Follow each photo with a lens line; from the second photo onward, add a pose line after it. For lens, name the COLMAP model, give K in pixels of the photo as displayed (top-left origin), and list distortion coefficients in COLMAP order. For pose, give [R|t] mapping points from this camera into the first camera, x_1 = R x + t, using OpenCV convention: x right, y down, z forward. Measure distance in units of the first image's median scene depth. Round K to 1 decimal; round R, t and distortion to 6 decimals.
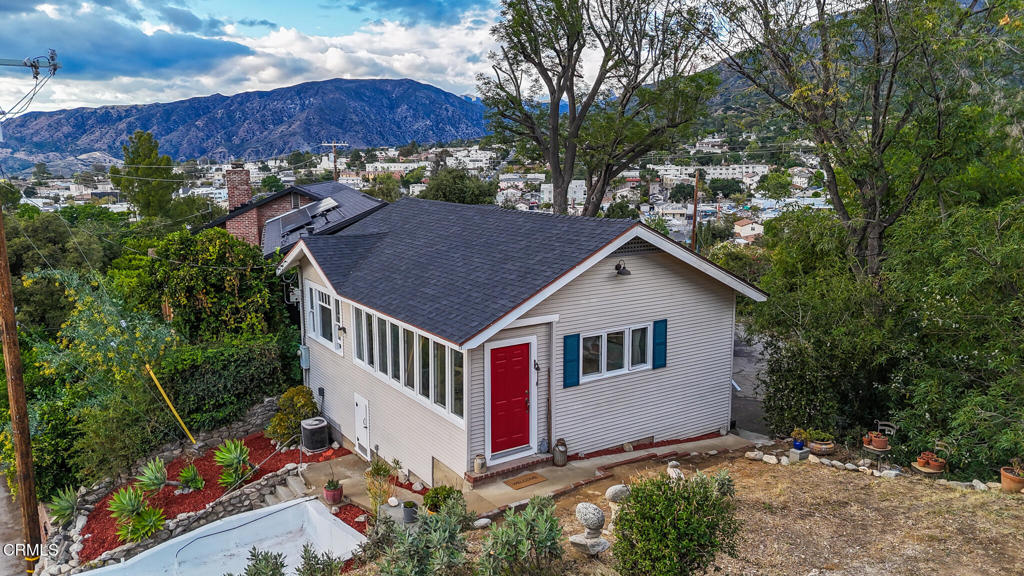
lens RADIAL K [[745.6, 0, 516.0], [0, 745.6, 284.9], [0, 0, 1]] dist [0.037676, -0.006577]
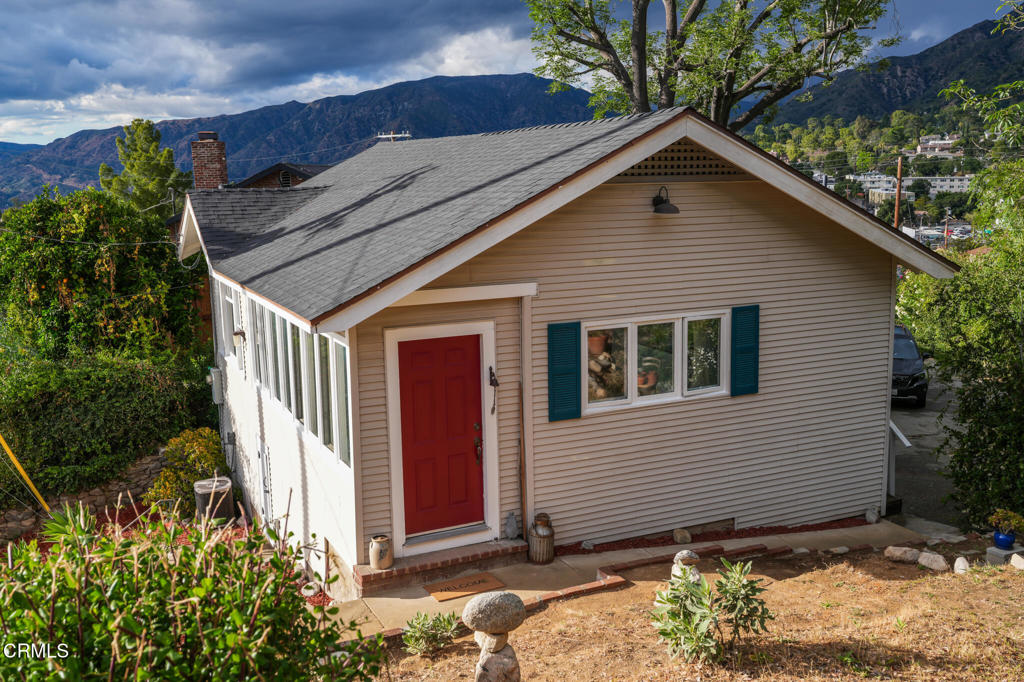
lens RADIAL K [[979.4, 0, 516.1], [0, 979.4, 340.7], [0, 0, 1]] dist [-0.009163, 0.000000]
pose [[0.988393, 0.005780, -0.151807, 0.134072], [-0.005629, 0.999983, 0.001431, 0.070916], [0.151813, -0.000560, 0.988409, 0.260778]]
